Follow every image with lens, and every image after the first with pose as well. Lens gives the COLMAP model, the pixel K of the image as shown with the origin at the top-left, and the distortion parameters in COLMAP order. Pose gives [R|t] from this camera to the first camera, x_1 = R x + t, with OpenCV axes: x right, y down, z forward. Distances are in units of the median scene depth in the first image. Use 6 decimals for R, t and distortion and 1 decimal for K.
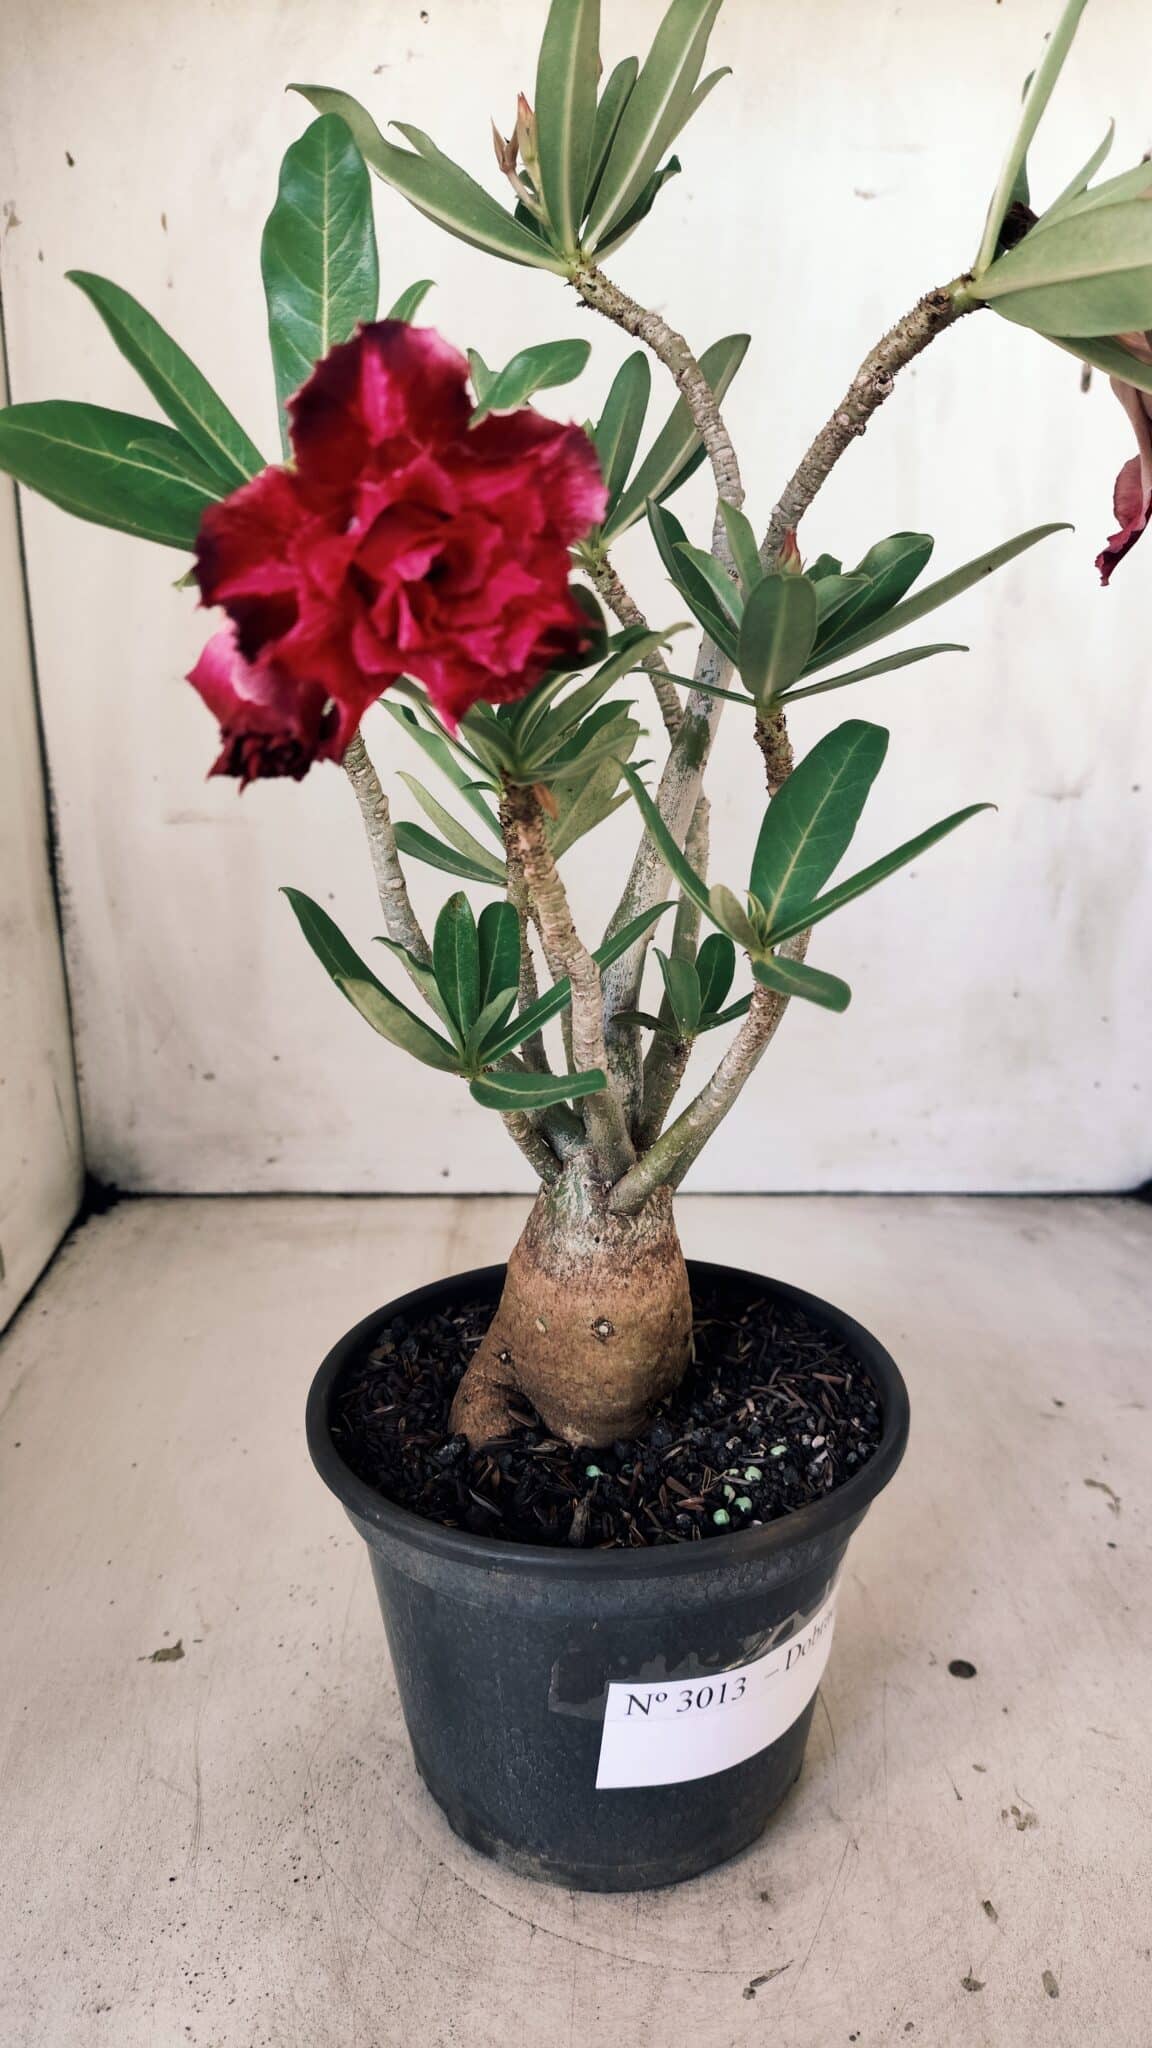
lens RADIAL K [[1535.9, 0, 566.4], [0, 1535.9, 1001.2], [0, 0, 1]] dist [0.083585, -0.152558]
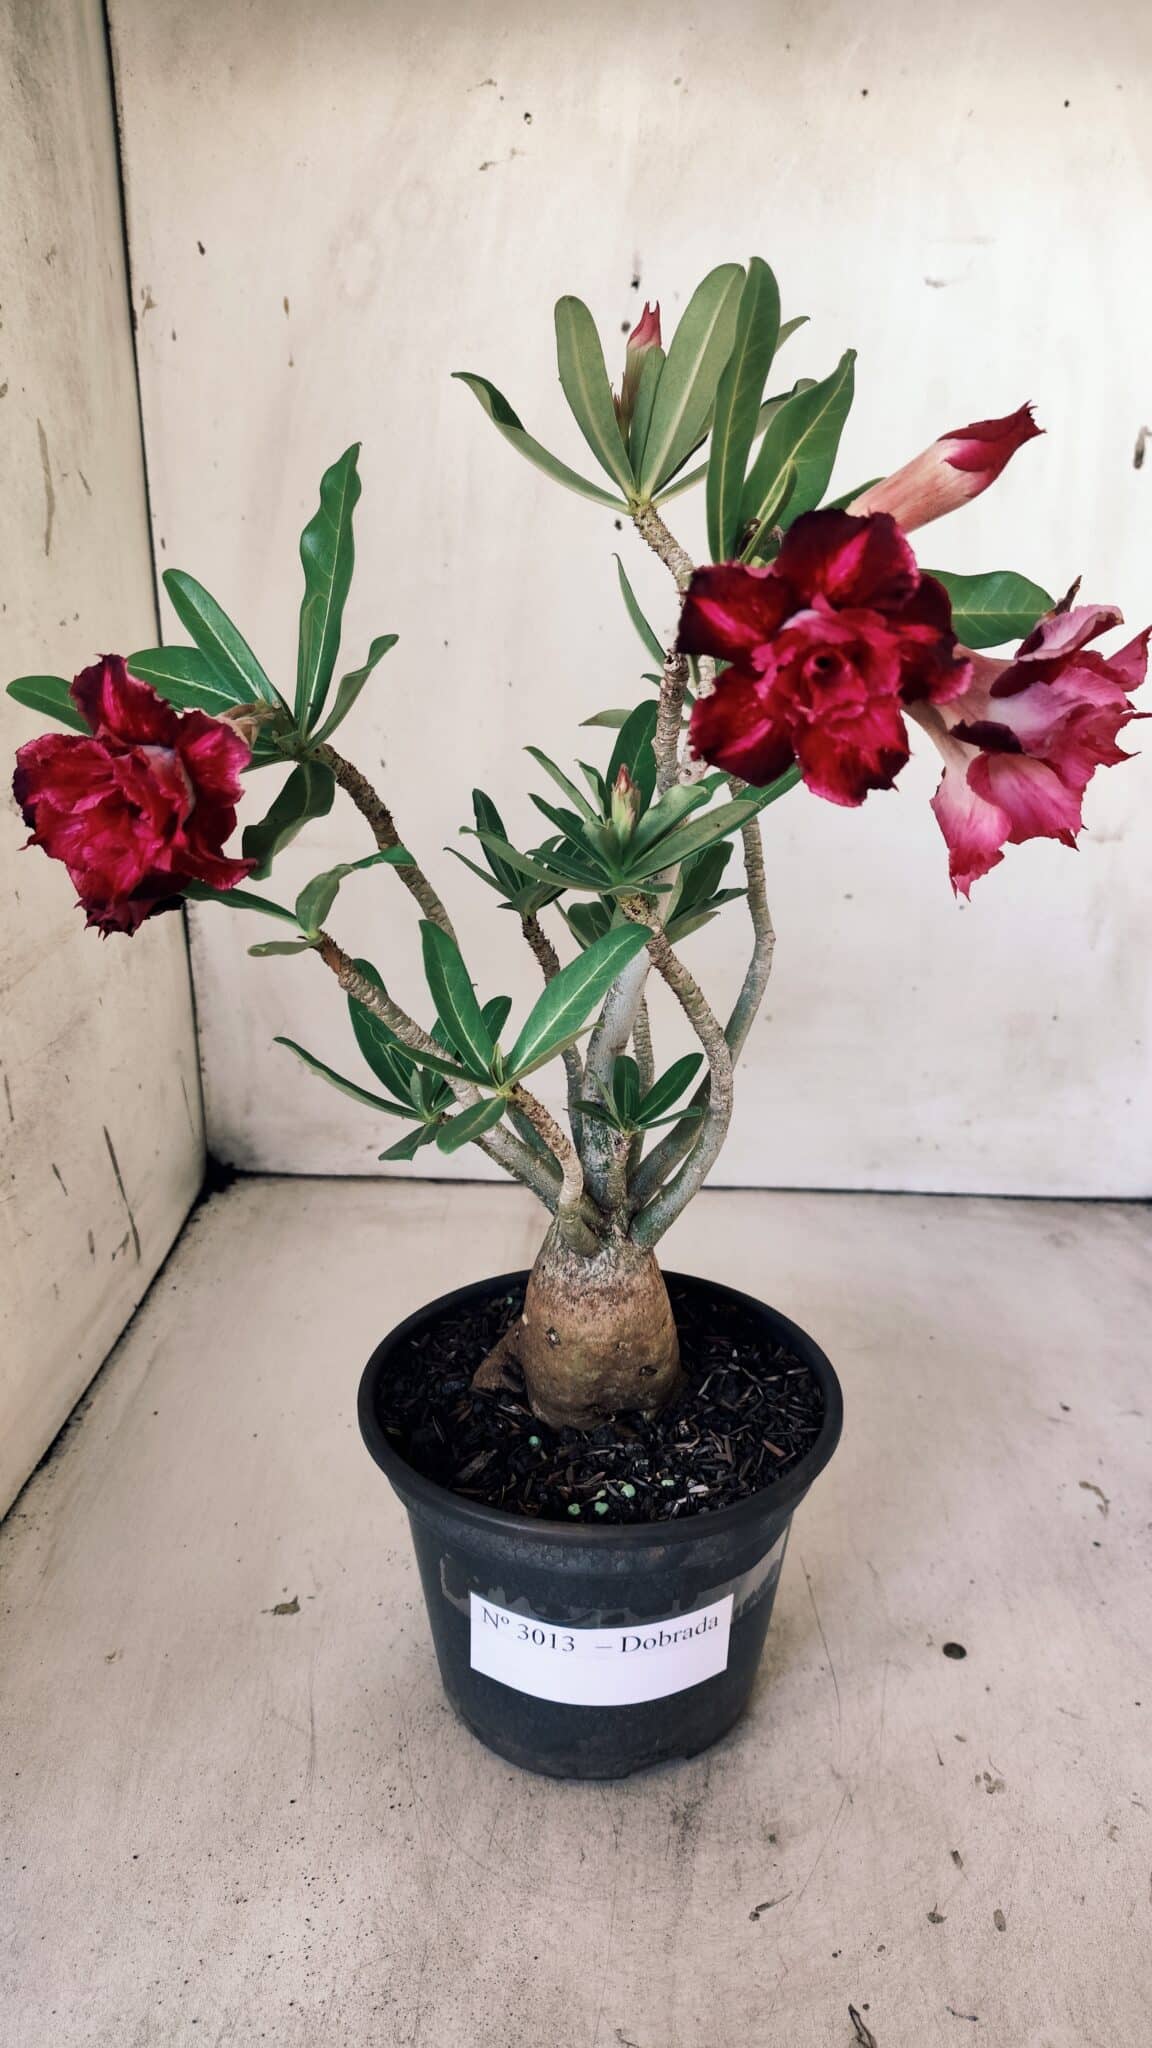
lens RADIAL K [[1516.5, 0, 581.6], [0, 1516.5, 1001.0], [0, 0, 1]] dist [0.112483, -0.234020]
pose [[0.998665, 0.024592, -0.045429, 0.013472], [-0.021748, 0.997835, 0.062066, -0.128228], [0.046857, -0.060995, 0.997038, -0.144549]]
